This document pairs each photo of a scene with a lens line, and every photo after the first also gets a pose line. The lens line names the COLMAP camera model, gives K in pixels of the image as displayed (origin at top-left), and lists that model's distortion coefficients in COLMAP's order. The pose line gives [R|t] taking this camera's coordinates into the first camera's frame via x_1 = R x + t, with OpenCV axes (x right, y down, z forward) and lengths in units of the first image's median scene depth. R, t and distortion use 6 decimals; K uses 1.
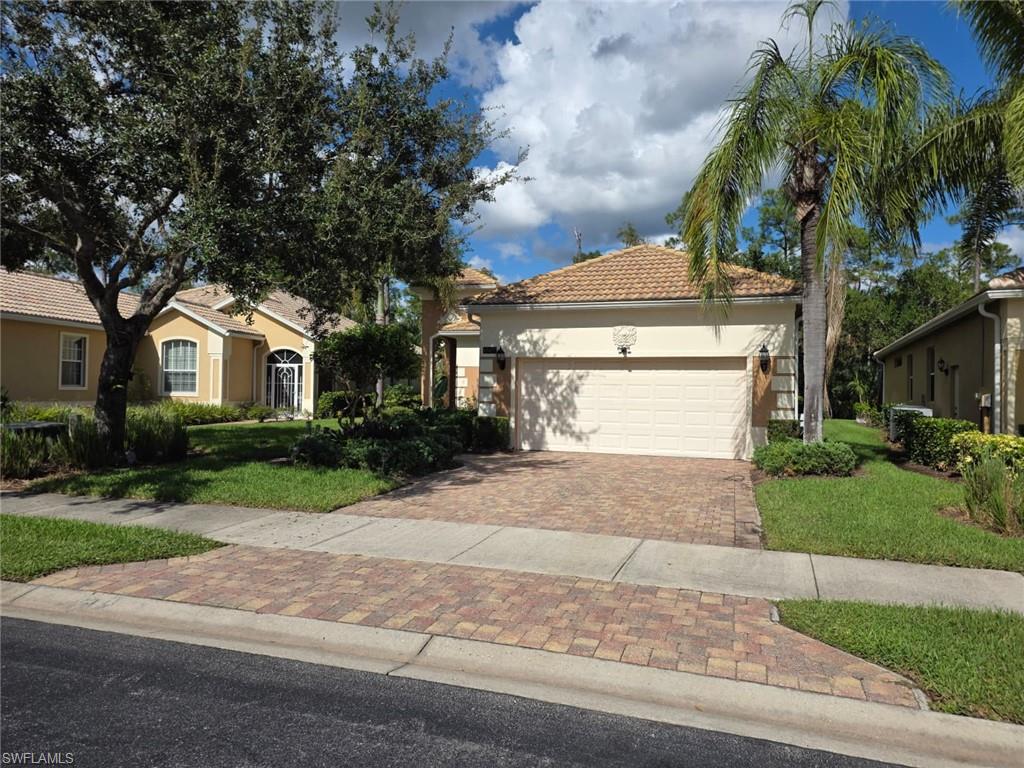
lens RADIAL K [[708.5, 0, 512.0], [0, 708.5, 384.0], [0, 0, 1]] dist [0.007463, -0.000127]
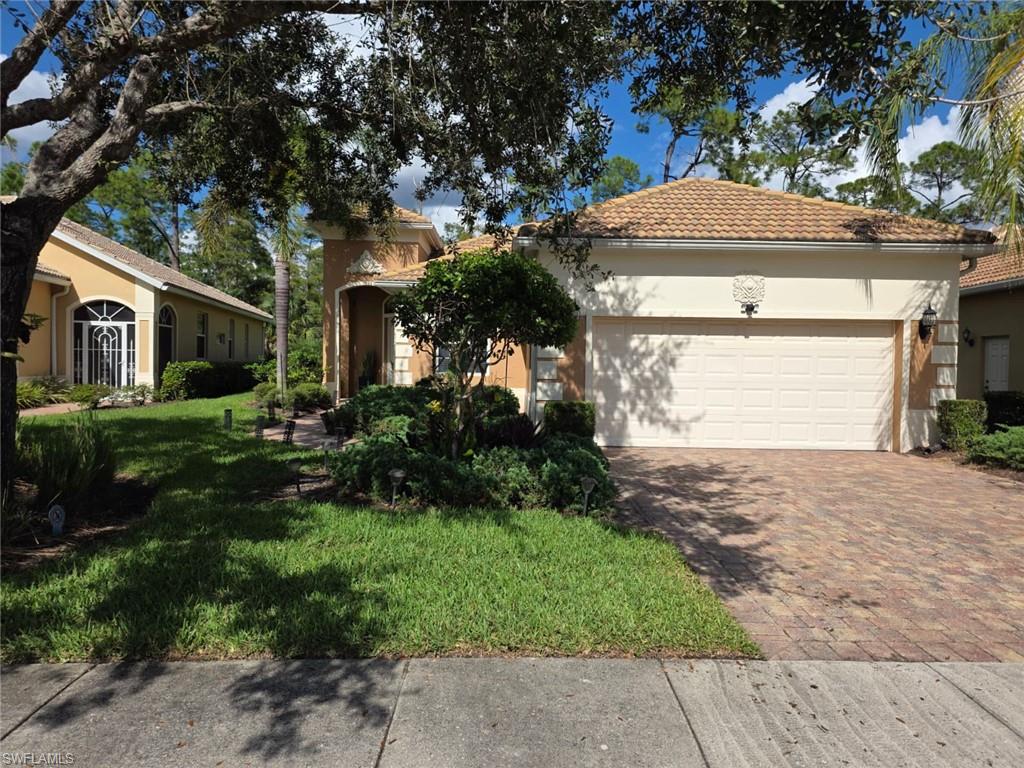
lens RADIAL K [[708.5, 0, 512.0], [0, 708.5, 384.0], [0, 0, 1]] dist [0.007463, -0.000127]
pose [[0.940273, -0.010561, 0.340257, -0.310362], [-0.005110, 0.998968, 0.045127, -0.001676], [-0.340382, -0.044170, 0.939249, 0.368781]]
